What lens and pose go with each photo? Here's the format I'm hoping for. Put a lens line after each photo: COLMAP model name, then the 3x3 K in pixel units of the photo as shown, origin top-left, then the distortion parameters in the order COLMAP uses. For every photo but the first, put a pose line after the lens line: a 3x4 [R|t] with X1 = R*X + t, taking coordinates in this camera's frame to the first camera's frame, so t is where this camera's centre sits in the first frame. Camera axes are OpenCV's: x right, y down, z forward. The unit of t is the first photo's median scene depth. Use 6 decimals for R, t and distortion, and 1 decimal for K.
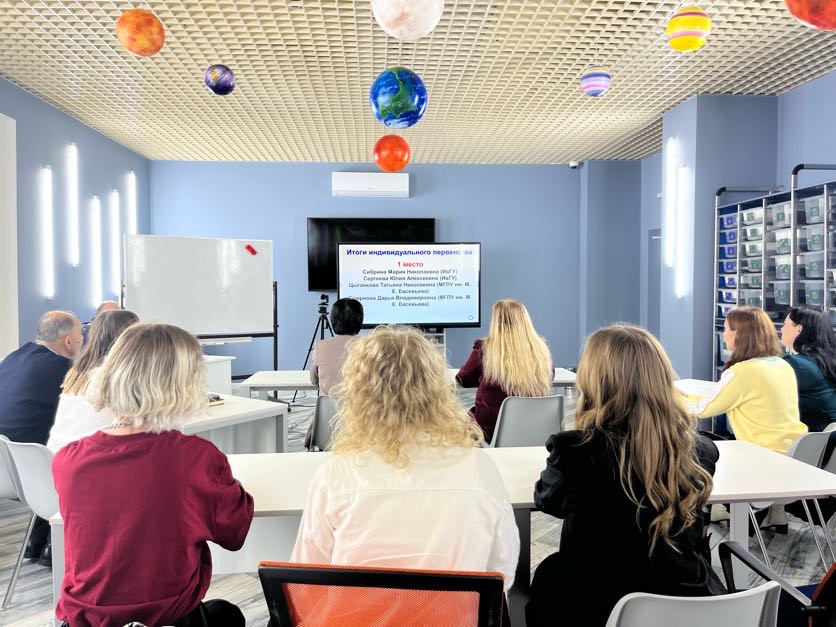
lens RADIAL K [[636.5, 0, 422.4], [0, 636.5, 316.9], [0, 0, 1]] dist [0.061427, -0.025639]
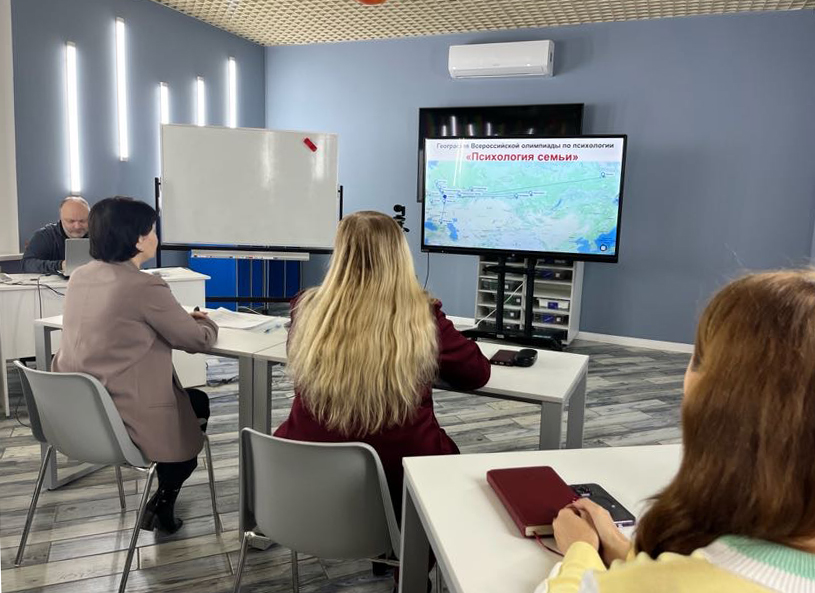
lens RADIAL K [[630.6, 0, 436.2], [0, 630.6, 284.7], [0, 0, 1]] dist [0.048746, 0.000393]
pose [[0.904901, 0.090127, -0.415971, 0.267747], [-0.057478, 0.994247, 0.090381, -0.013863], [0.421724, -0.057877, 0.904875, 0.416137]]
